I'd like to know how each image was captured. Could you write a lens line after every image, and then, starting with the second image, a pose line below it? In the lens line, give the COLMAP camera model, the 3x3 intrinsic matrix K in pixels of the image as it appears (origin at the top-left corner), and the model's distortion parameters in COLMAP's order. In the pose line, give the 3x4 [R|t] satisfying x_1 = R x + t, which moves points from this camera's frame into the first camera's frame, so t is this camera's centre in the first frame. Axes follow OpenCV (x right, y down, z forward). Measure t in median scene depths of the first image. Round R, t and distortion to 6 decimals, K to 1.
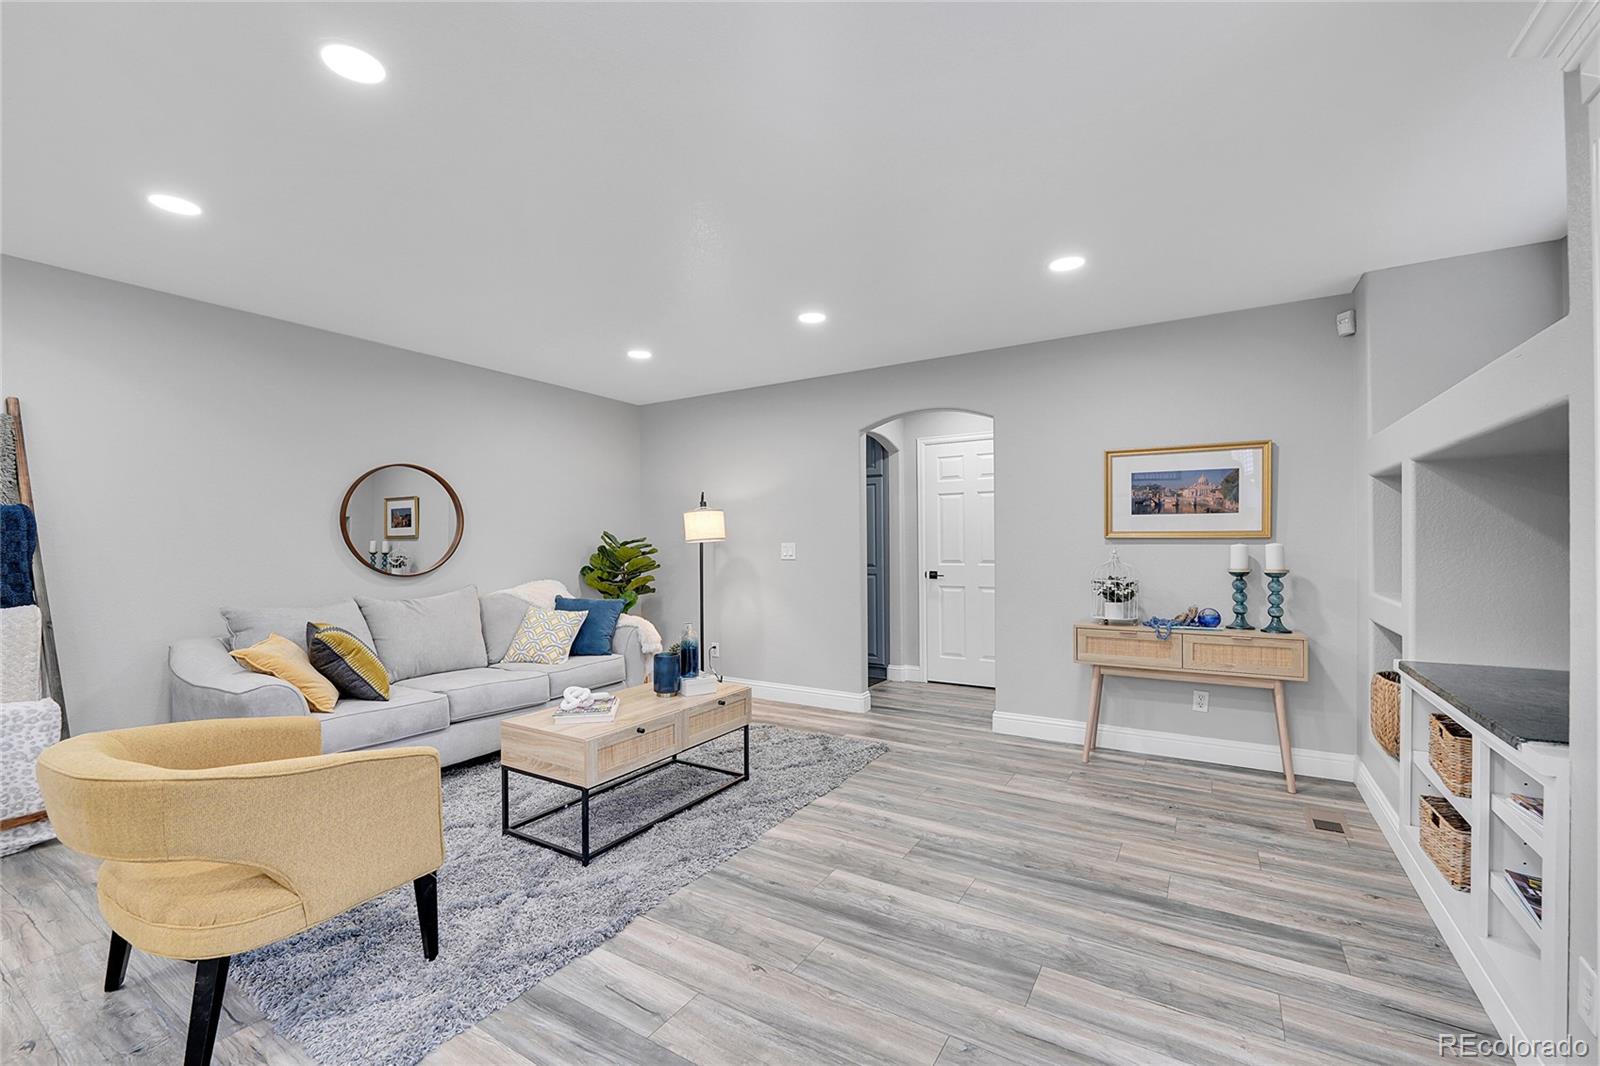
lens RADIAL K [[656.9, 0, 803.2], [0, 656.9, 540.2], [0, 0, 1]] dist [-0.000519, 0.000062]
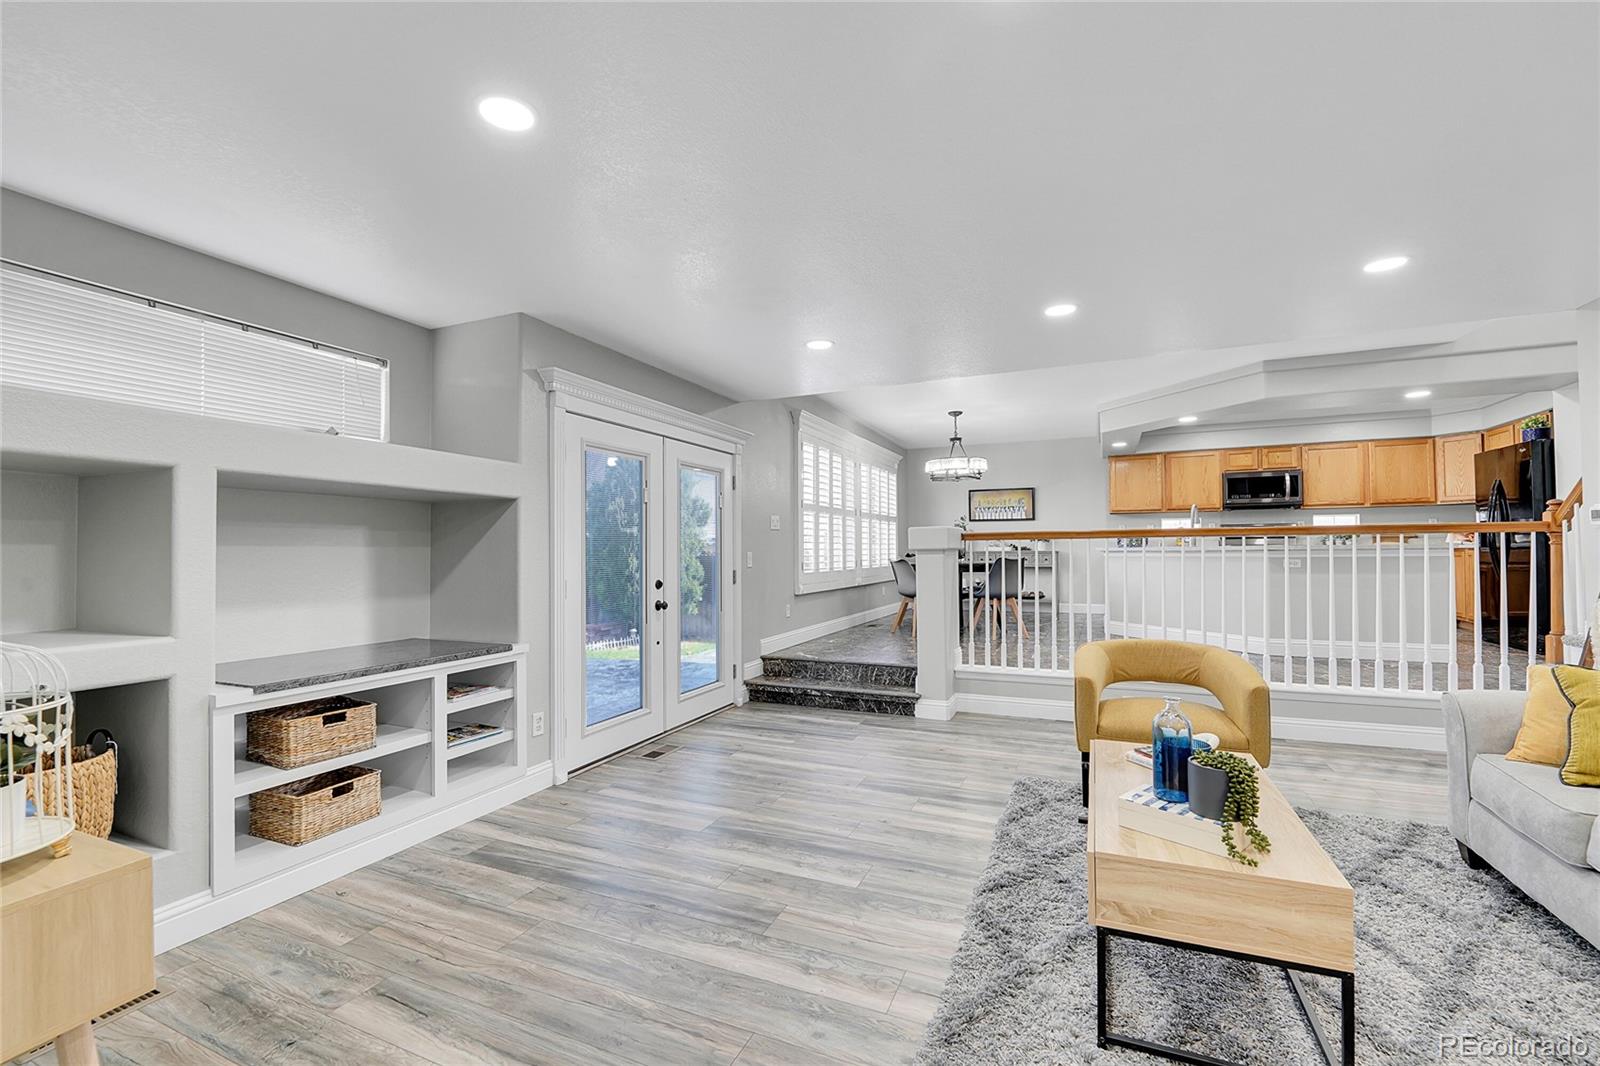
lens RADIAL K [[656.9, 0, 803.2], [0, 656.9, 540.2], [0, 0, 1]] dist [-0.000519, 0.000062]
pose [[-0.990048, 0.013494, -0.140079, 0.238778], [0.016004, 0.999731, -0.016801, 0.006451], [0.139814, -0.018875, -0.989998, 1.827360]]
